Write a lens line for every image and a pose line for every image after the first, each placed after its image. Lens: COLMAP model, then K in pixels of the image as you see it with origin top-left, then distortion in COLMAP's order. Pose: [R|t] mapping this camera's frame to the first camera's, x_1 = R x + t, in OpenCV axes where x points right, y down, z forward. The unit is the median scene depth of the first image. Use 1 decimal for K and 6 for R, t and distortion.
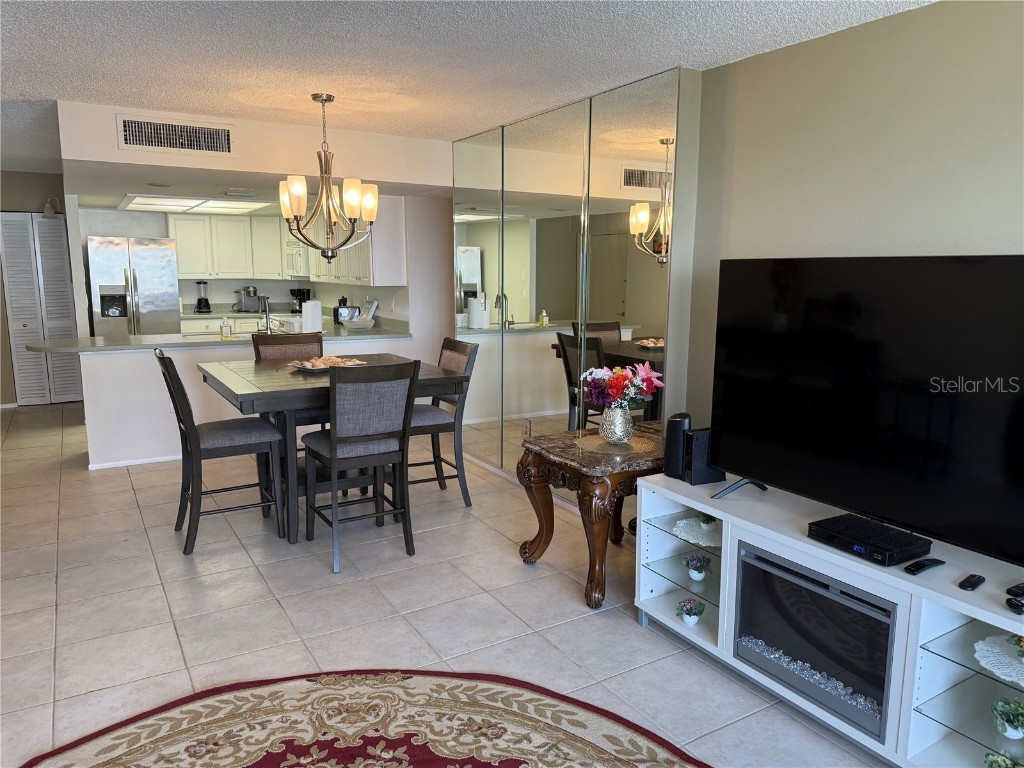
lens RADIAL K [[714.7, 0, 513.7], [0, 714.7, 379.2], [0, 0, 1]] dist [0.095553, -0.136349]
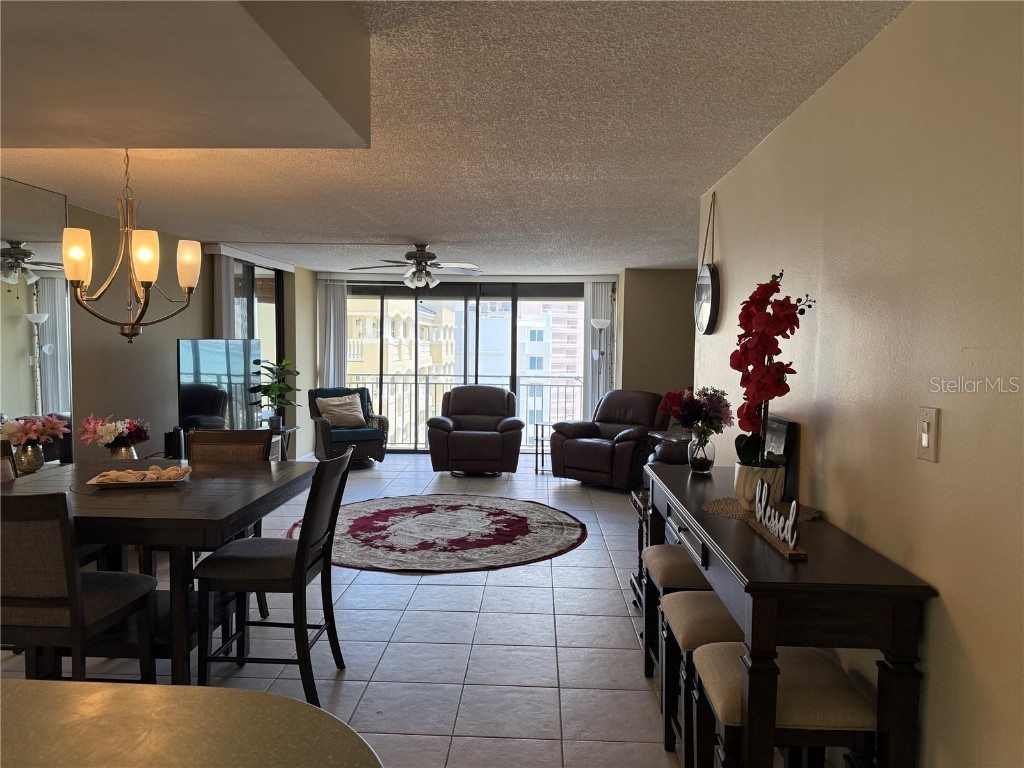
lens RADIAL K [[714.7, 0, 513.7], [0, 714.7, 379.2], [0, 0, 1]] dist [0.095553, -0.136349]
pose [[-0.828300, -0.040762, 0.558800, -0.985585], [0.075734, 0.980051, 0.183750, -0.226630], [-0.555143, 0.194520, -0.808689, 1.357763]]
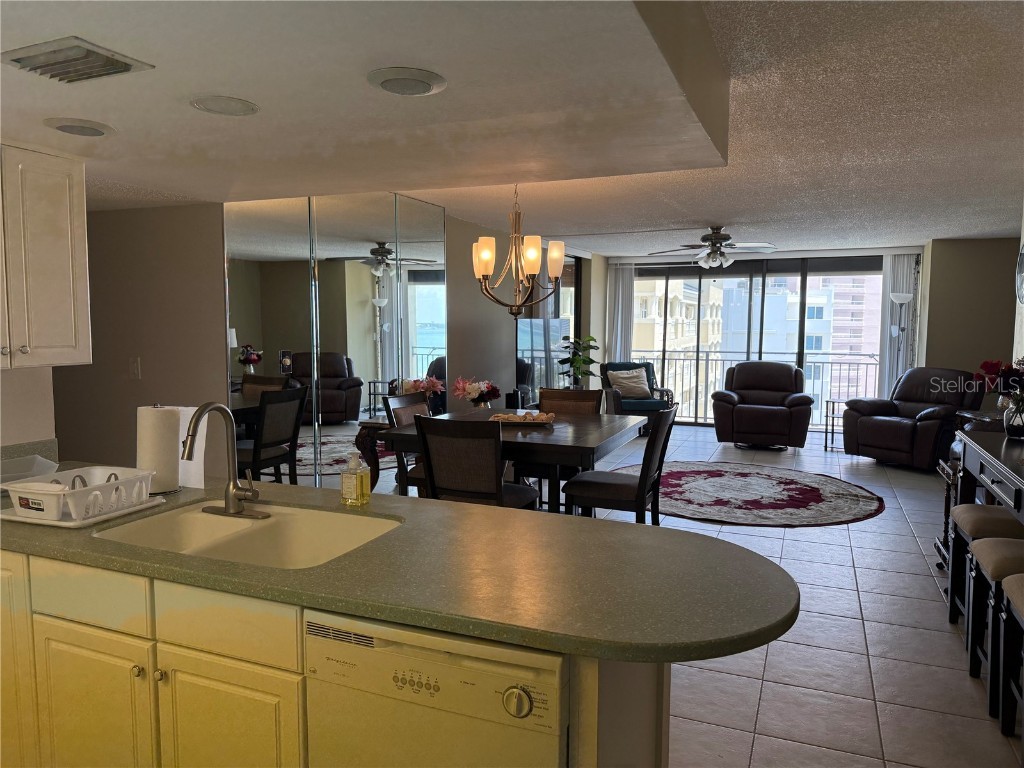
lens RADIAL K [[717.1, 0, 509.7], [0, 717.1, 381.3], [0, 0, 1]] dist [0.052248, -0.089267]
pose [[-0.574343, -0.074079, 0.815256, -1.051885], [0.124953, 0.976294, 0.176740, -0.248261], [-0.809022, 0.203379, -0.551471, 1.536425]]
